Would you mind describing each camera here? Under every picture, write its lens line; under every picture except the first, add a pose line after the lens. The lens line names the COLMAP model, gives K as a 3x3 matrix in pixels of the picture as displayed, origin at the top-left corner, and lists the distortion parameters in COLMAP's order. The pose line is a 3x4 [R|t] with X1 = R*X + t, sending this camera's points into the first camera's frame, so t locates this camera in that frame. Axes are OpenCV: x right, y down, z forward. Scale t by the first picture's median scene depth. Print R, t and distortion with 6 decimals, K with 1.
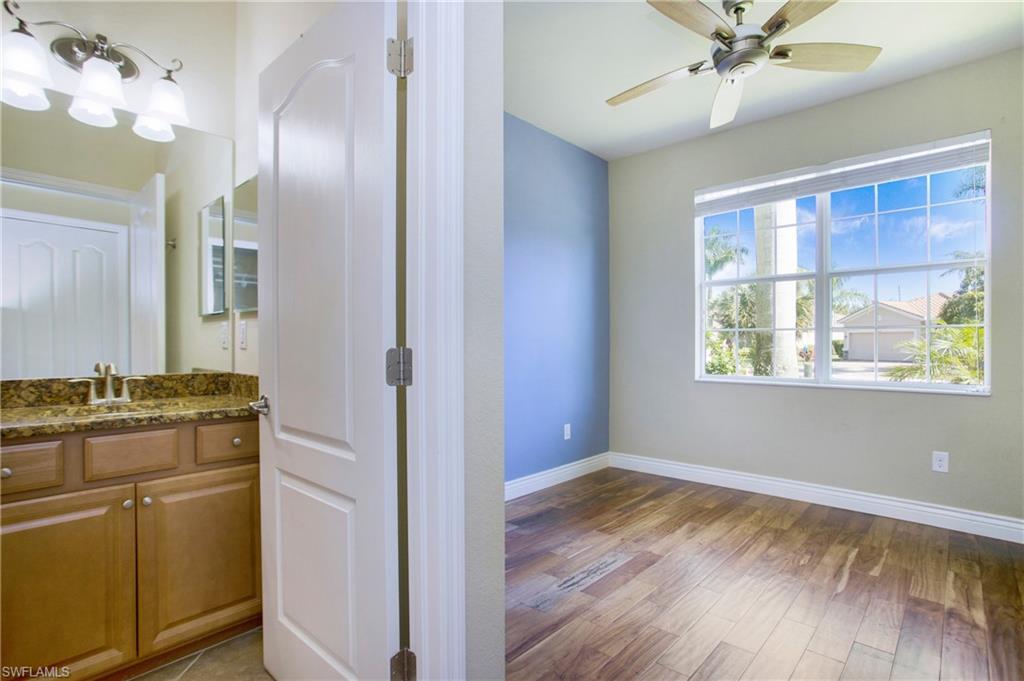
lens RADIAL K [[500.9, 0, 512.0], [0, 500.9, 340.5], [0, 0, 1]] dist [-0.001687, 0.000363]
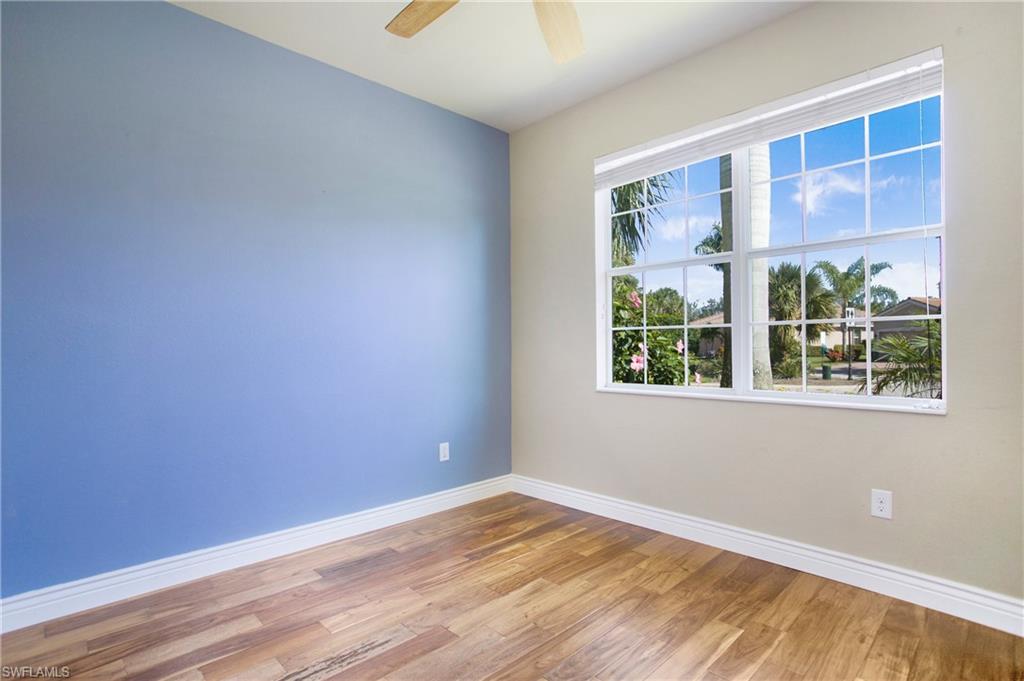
lens RADIAL K [[485.6, 0, 512.0], [0, 485.6, 340.5], [0, 0, 1]] dist [-0.031333, 0.009752]
pose [[0.996377, -0.011052, -0.084320, 0.359442], [0.010550, 0.999924, -0.006394, 0.002157], [0.084385, 0.005481, 0.996418, 0.244652]]
